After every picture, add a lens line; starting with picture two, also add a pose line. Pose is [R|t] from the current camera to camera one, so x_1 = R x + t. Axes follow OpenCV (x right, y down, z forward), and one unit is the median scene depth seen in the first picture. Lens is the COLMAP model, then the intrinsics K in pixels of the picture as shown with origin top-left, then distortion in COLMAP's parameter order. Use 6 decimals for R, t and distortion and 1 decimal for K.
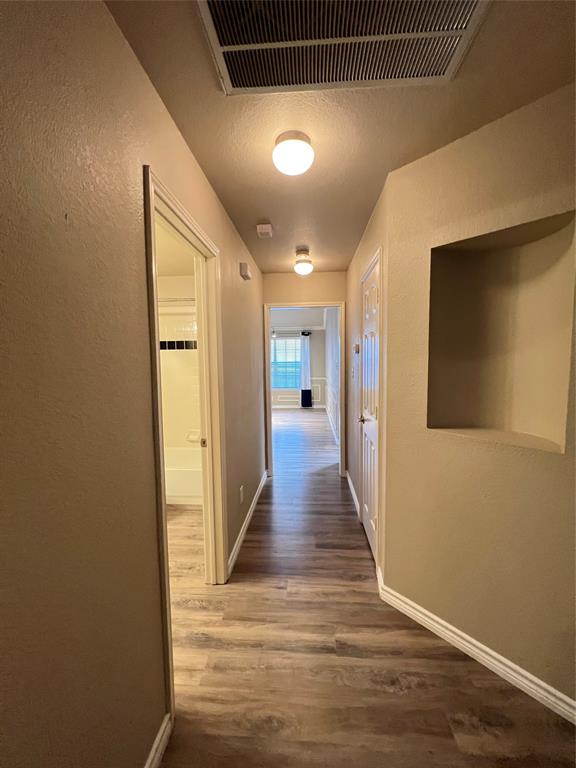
lens RADIAL K [[306.3, 0, 288.0], [0, 306.3, 384.0], [0, 0, 1]] dist [-0.000549, 0.000425]
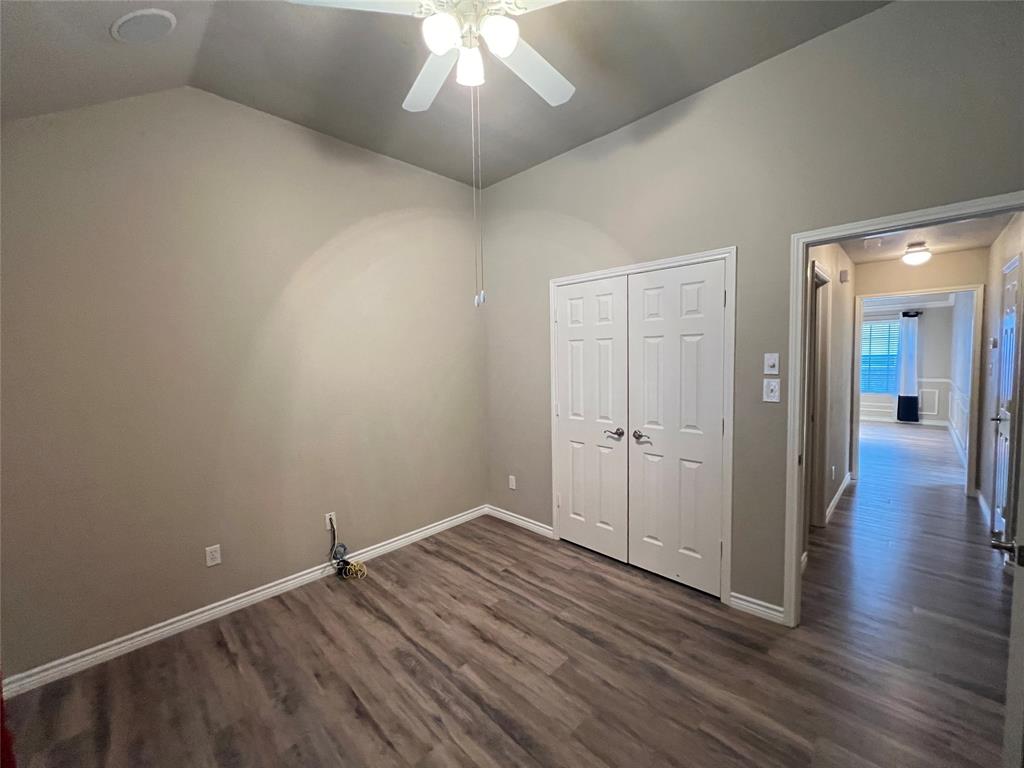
lens RADIAL K [[418.6, 0, 498.9], [0, 418.6, 393.1], [0, 0, 1]] dist [0.002002, 0.000510]
pose [[0.760663, 0.035818, -0.648158, -0.055956], [-0.027589, 0.999358, 0.022848, 0.031772], [0.648561, 0.000502, 0.761163, -0.610711]]
